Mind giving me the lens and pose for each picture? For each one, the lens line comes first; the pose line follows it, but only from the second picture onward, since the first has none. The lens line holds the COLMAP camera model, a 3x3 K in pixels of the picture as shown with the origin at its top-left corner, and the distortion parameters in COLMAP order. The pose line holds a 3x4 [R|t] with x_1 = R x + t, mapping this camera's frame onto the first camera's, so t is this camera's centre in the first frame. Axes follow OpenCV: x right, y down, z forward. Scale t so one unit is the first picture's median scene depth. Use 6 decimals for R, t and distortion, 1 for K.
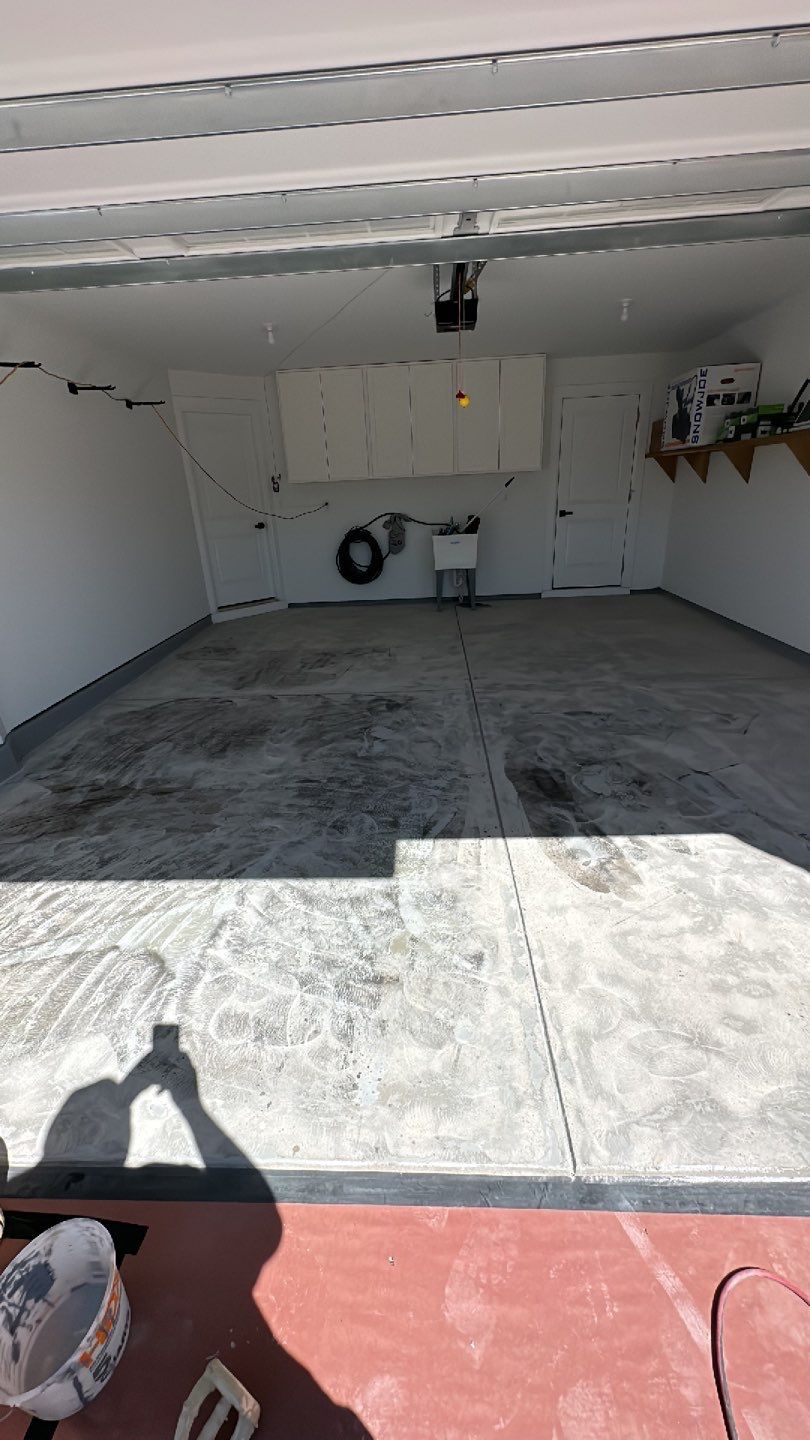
lens RADIAL K [[558.7, 0, 404.8], [0, 558.7, 716.3], [0, 0, 1]] dist [-0.002711, 0.001496]
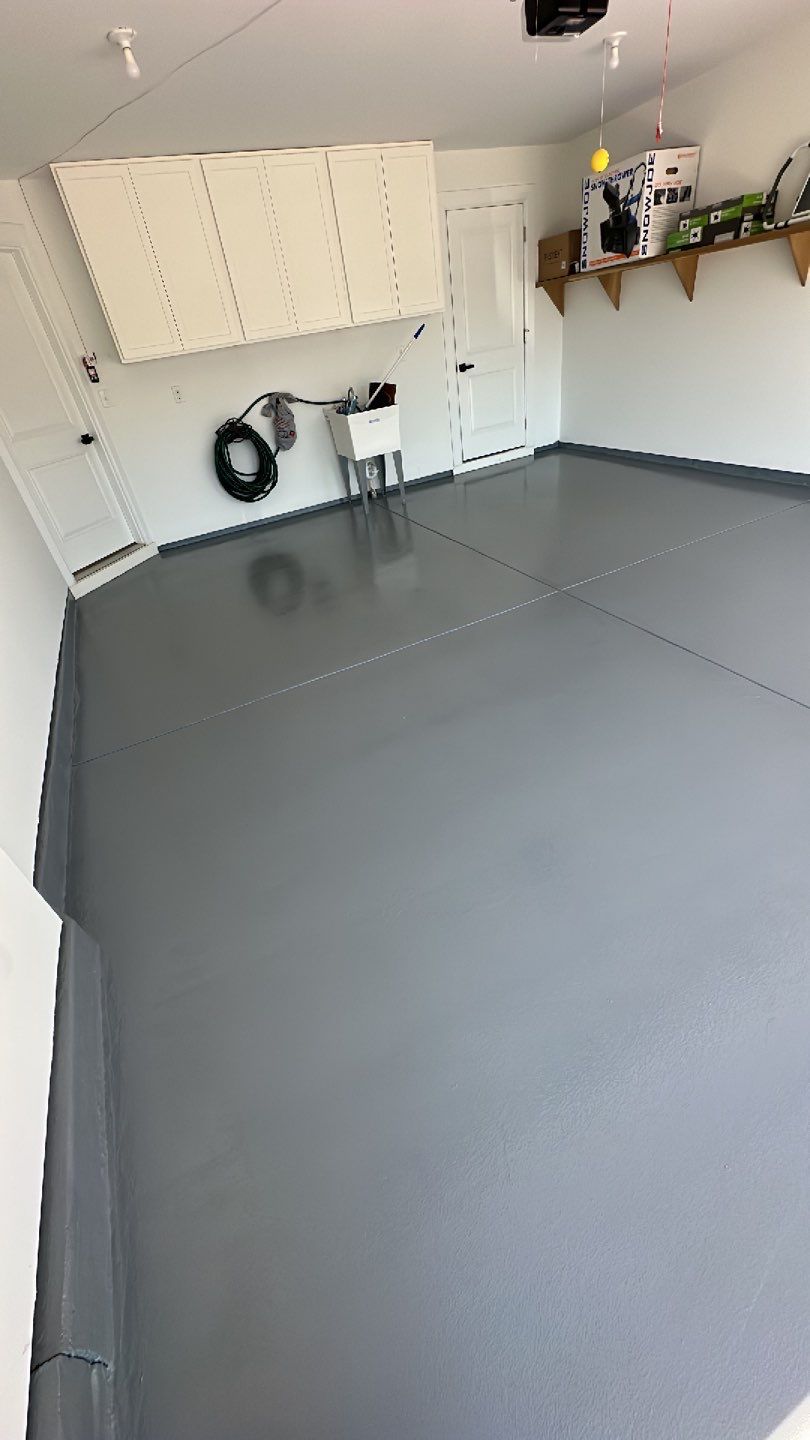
lens RADIAL K [[558.7, 0, 405.7], [0, 558.7, 715.7], [0, 0, 1]] dist [-0.002711, 0.001496]
pose [[0.873965, -0.334307, 0.352737, -0.475998], [0.269313, 0.937331, 0.221090, -0.134504], [-0.404544, -0.098228, 0.909228, 0.365418]]
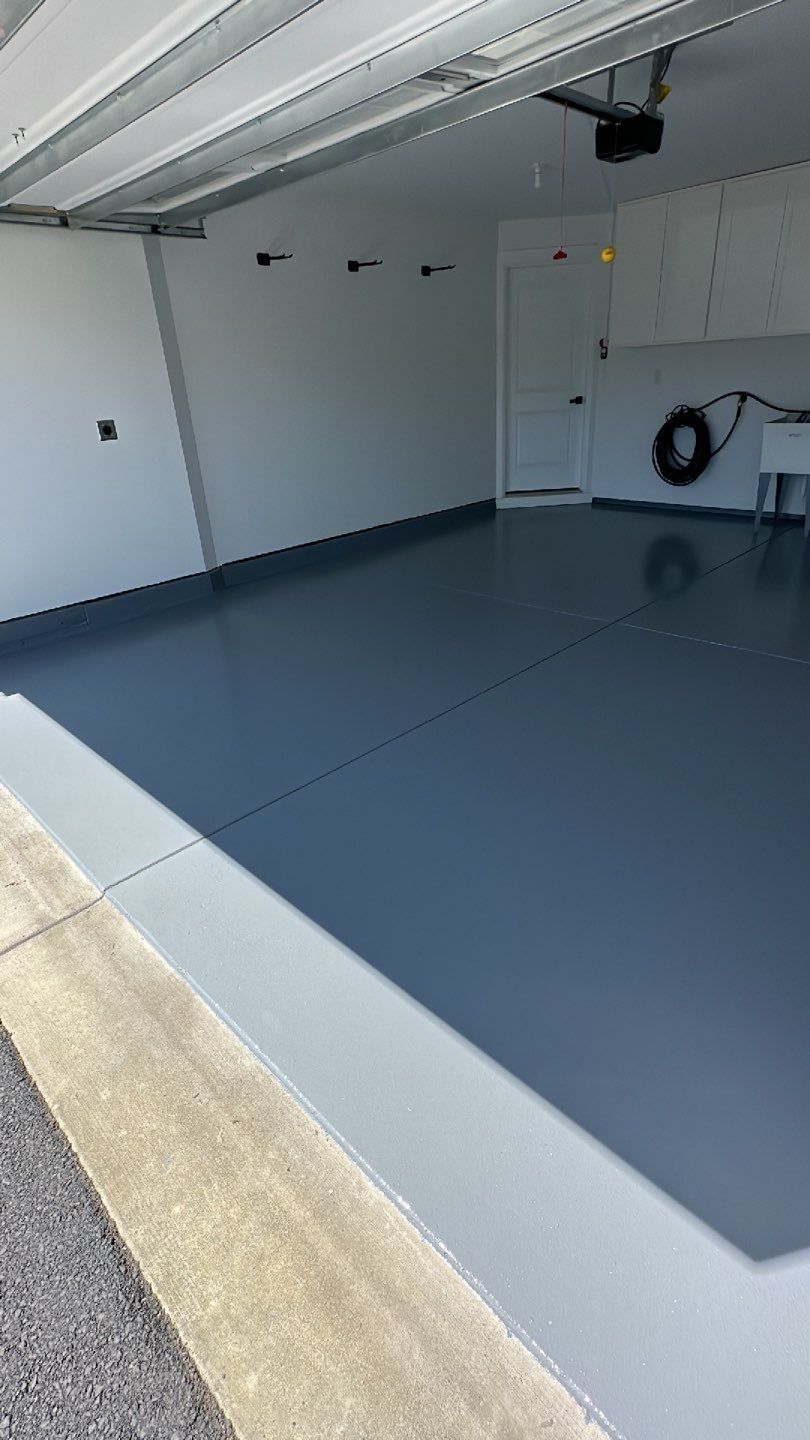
lens RADIAL K [[694.1, 0, 405.1], [0, 694.1, 718.7], [0, 0, 1]] dist [-0.002693, 0.000888]
pose [[0.728834, 0.311027, -0.609970, 0.613219], [-0.238904, 0.950401, 0.199156, -0.049685], [0.641659, 0.000573, 0.766990, 0.038543]]
